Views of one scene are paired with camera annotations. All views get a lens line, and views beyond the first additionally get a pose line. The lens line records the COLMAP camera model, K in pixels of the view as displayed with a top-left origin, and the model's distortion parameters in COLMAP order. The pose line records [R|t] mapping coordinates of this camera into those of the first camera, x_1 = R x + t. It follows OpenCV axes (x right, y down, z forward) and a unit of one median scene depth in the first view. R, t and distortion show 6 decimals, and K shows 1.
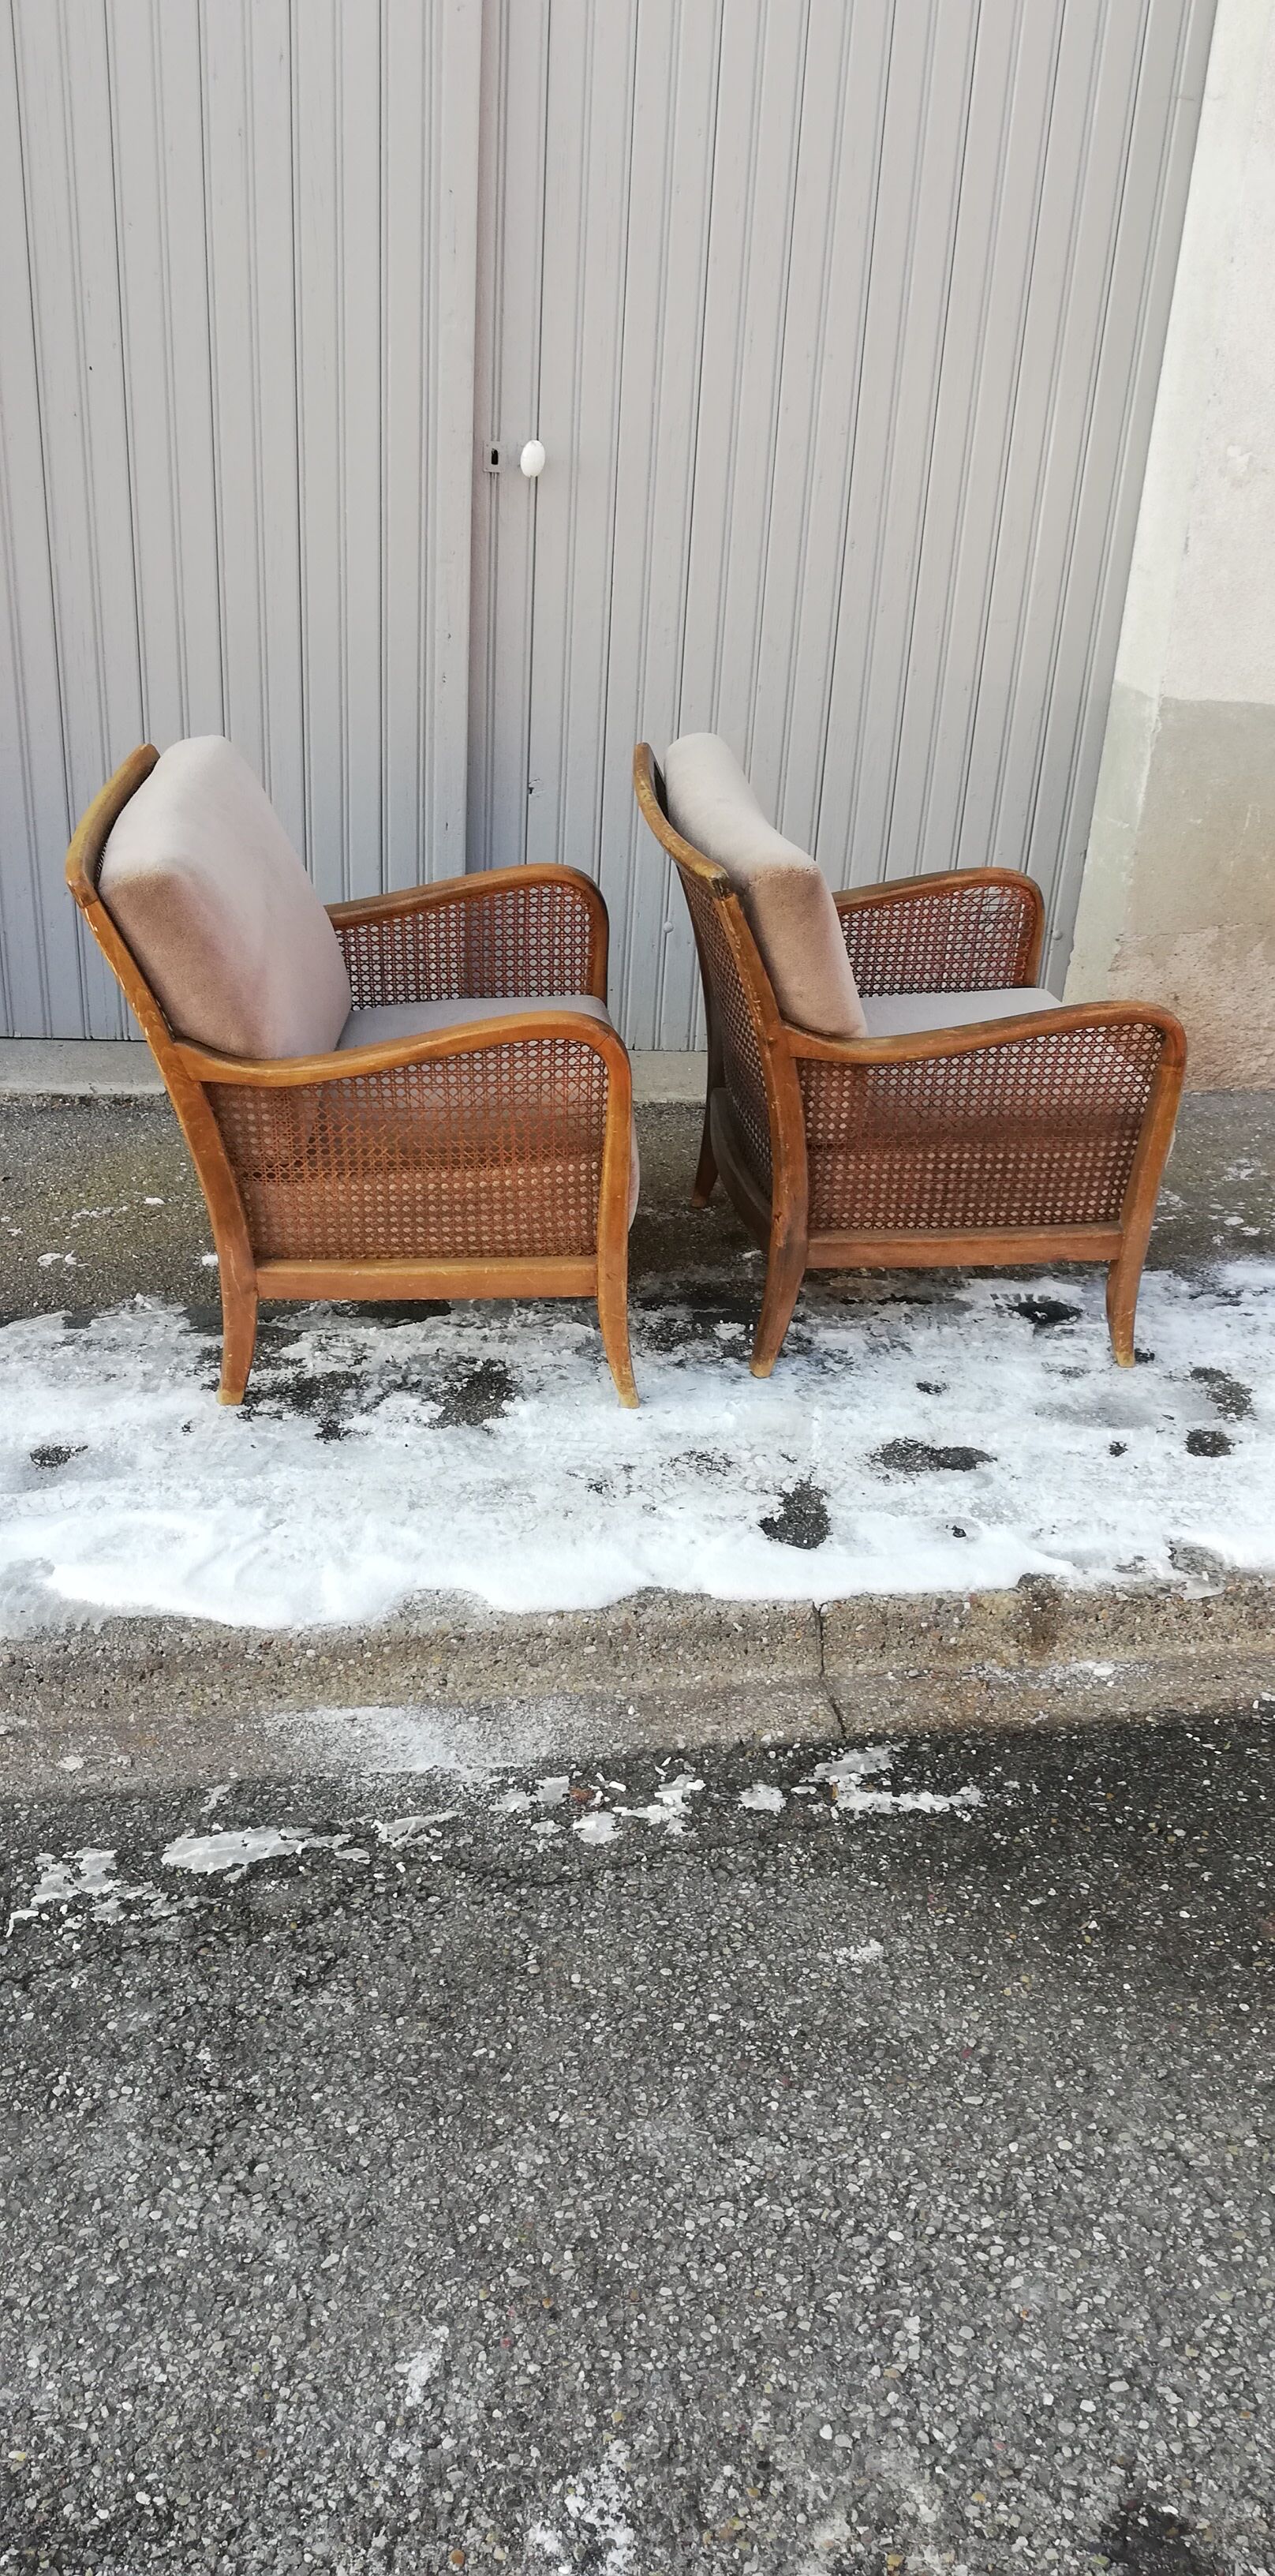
lens RADIAL K [[1947.8, 0, 659.1], [0, 1947.8, 1300.3], [0, 0, 1]] dist [0.056158, -0.082583]
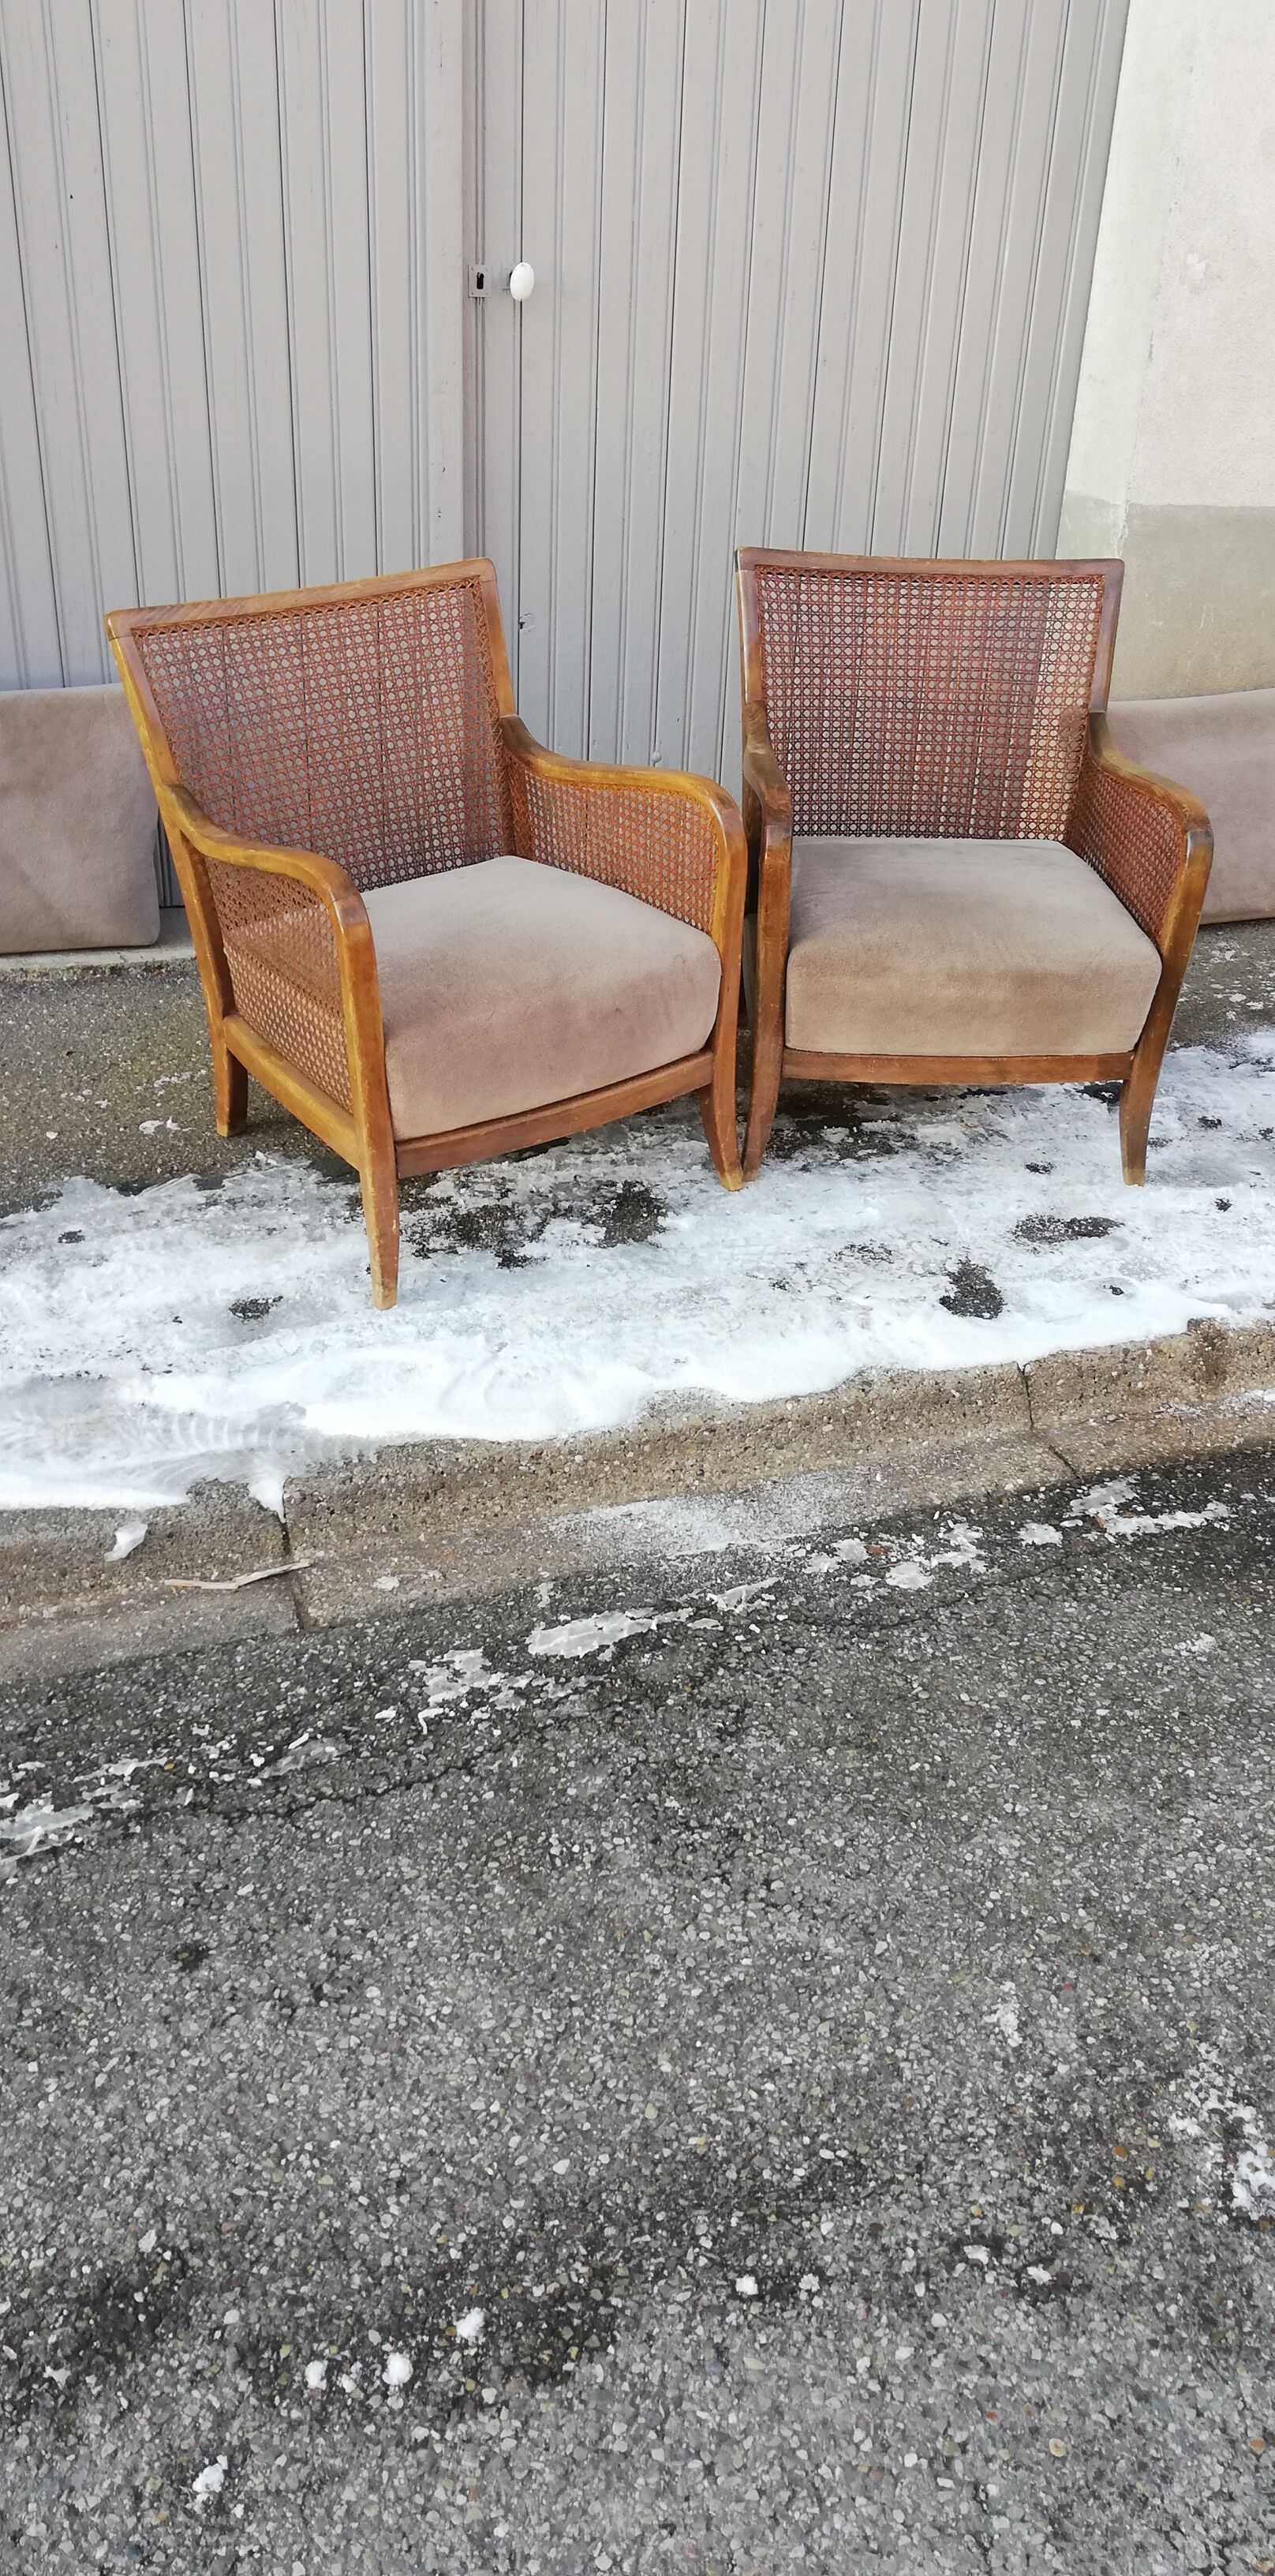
lens RADIAL K [[1947.8, 0, 652.9], [0, 1947.8, 1300.3], [0, 0, 1]] dist [0.056158, -0.082583]
pose [[0.983654, -0.102343, 0.148158, -0.272594], [0.092148, 0.992982, 0.074132, 0.020878], [-0.154705, -0.059268, 0.986181, -0.031768]]
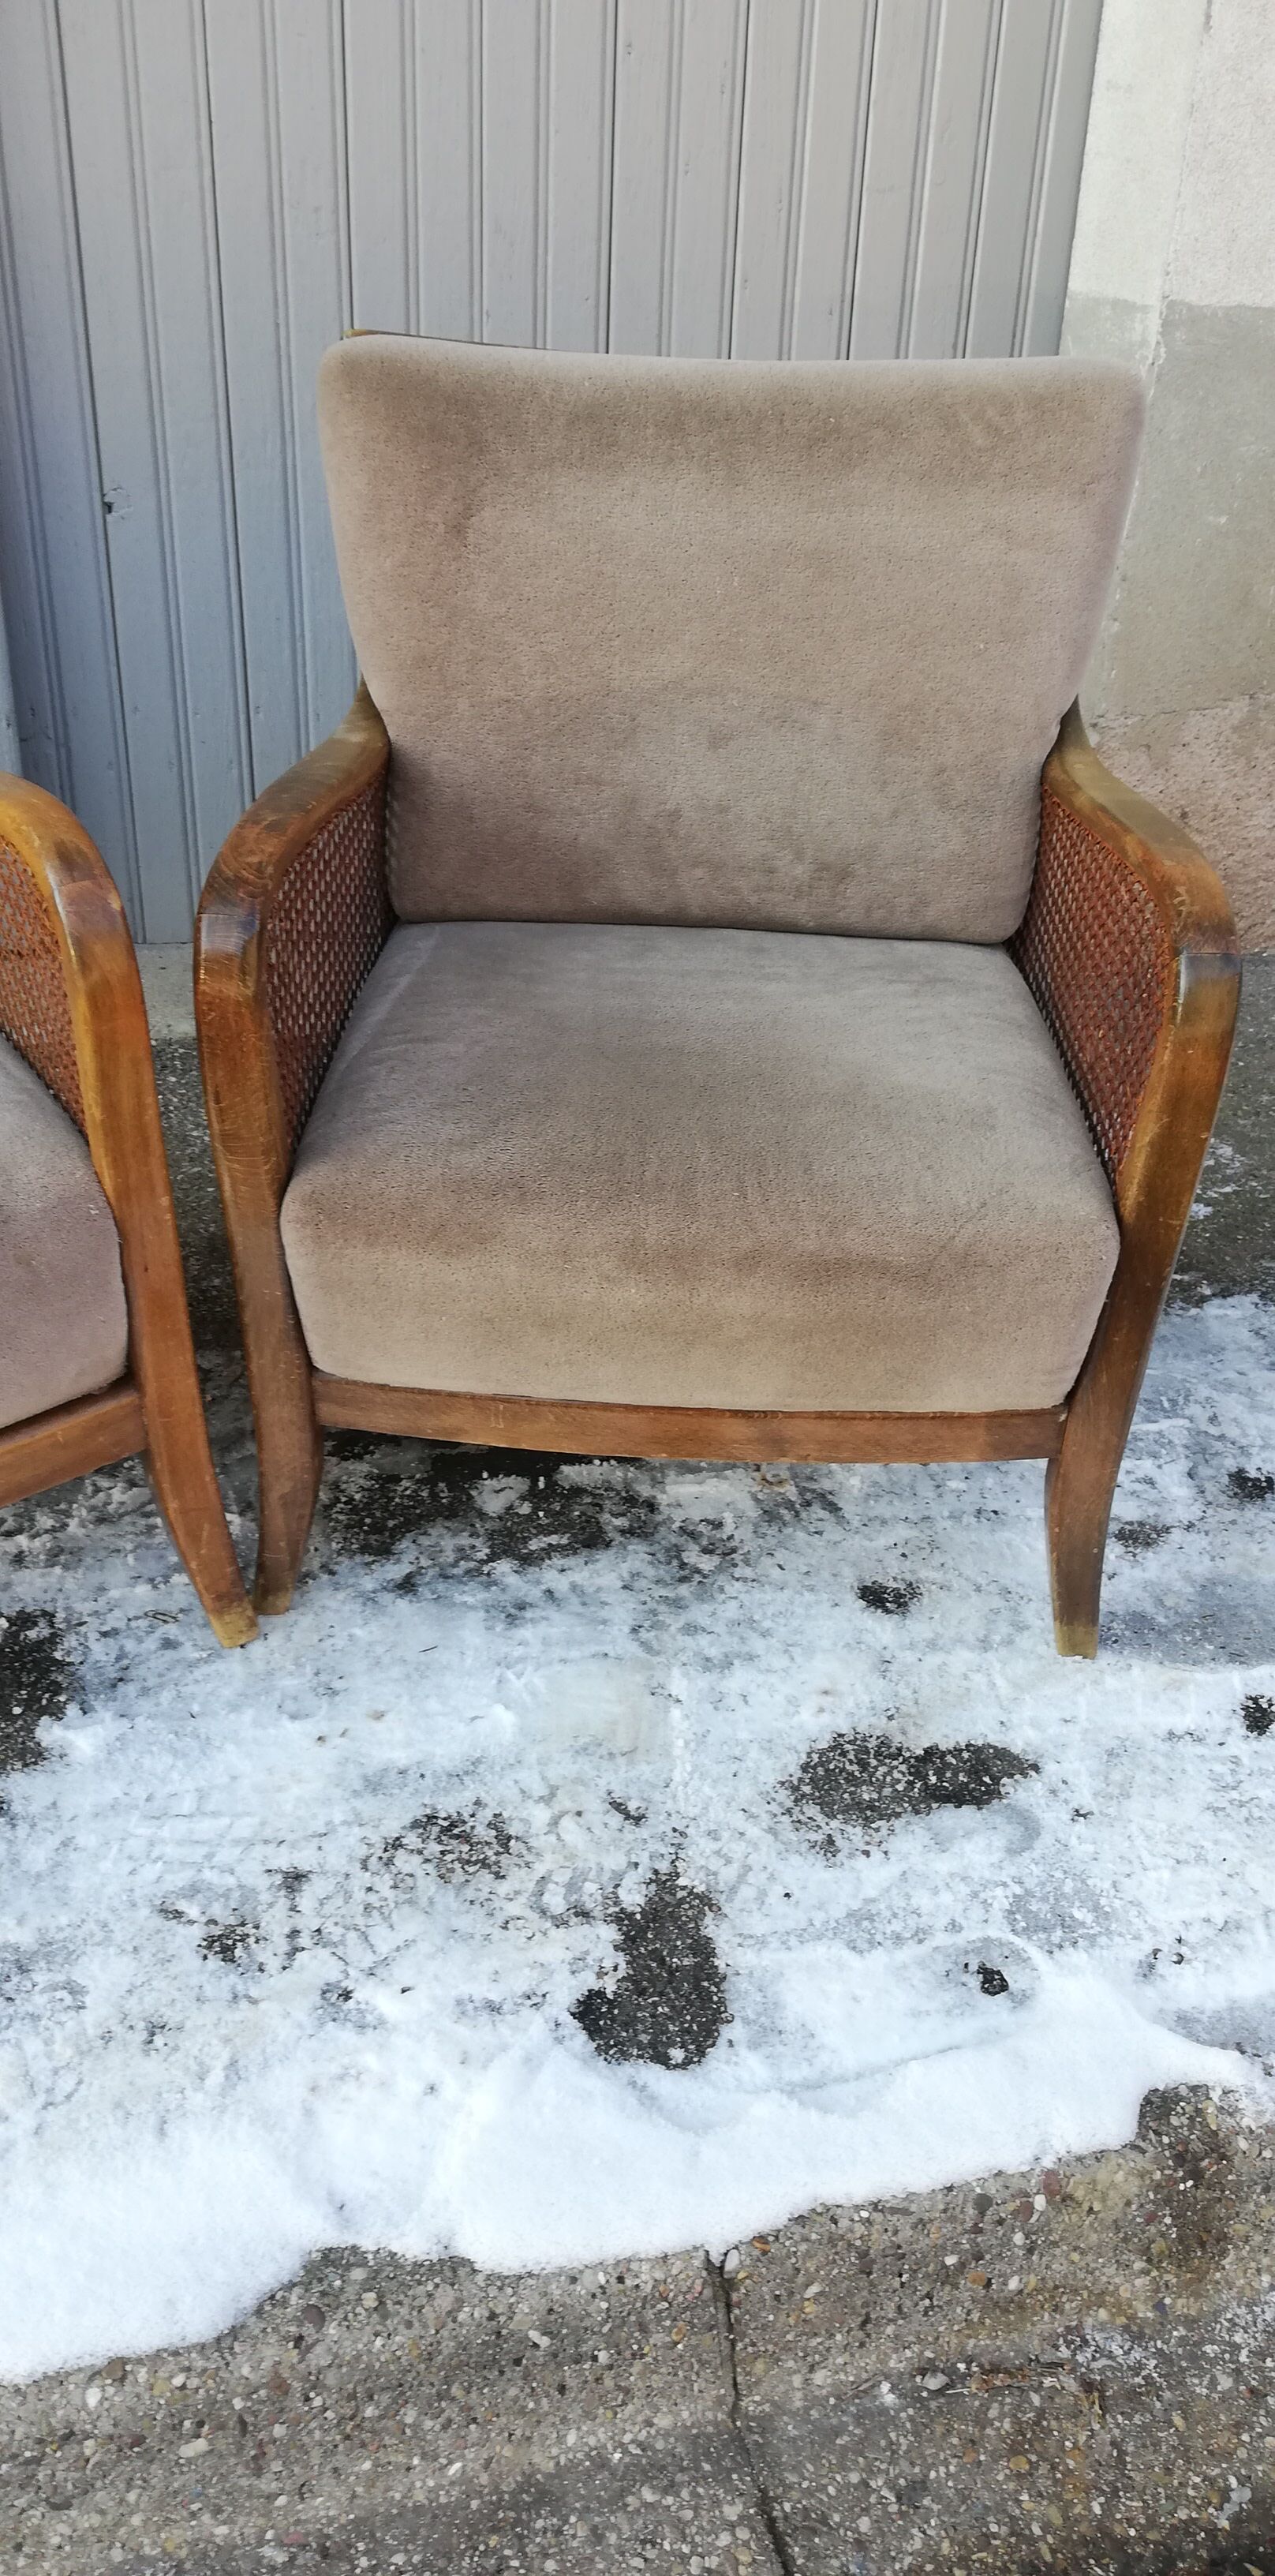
lens RADIAL K [[1947.8, 0, 663.6], [0, 1947.8, 1291.0], [0, 0, 1]] dist [0.056158, -0.082583]
pose [[0.993435, -0.069984, 0.090492, 0.043781], [0.062420, 0.994519, 0.083875, -0.098567], [-0.095866, -0.077676, 0.992359, 0.567902]]
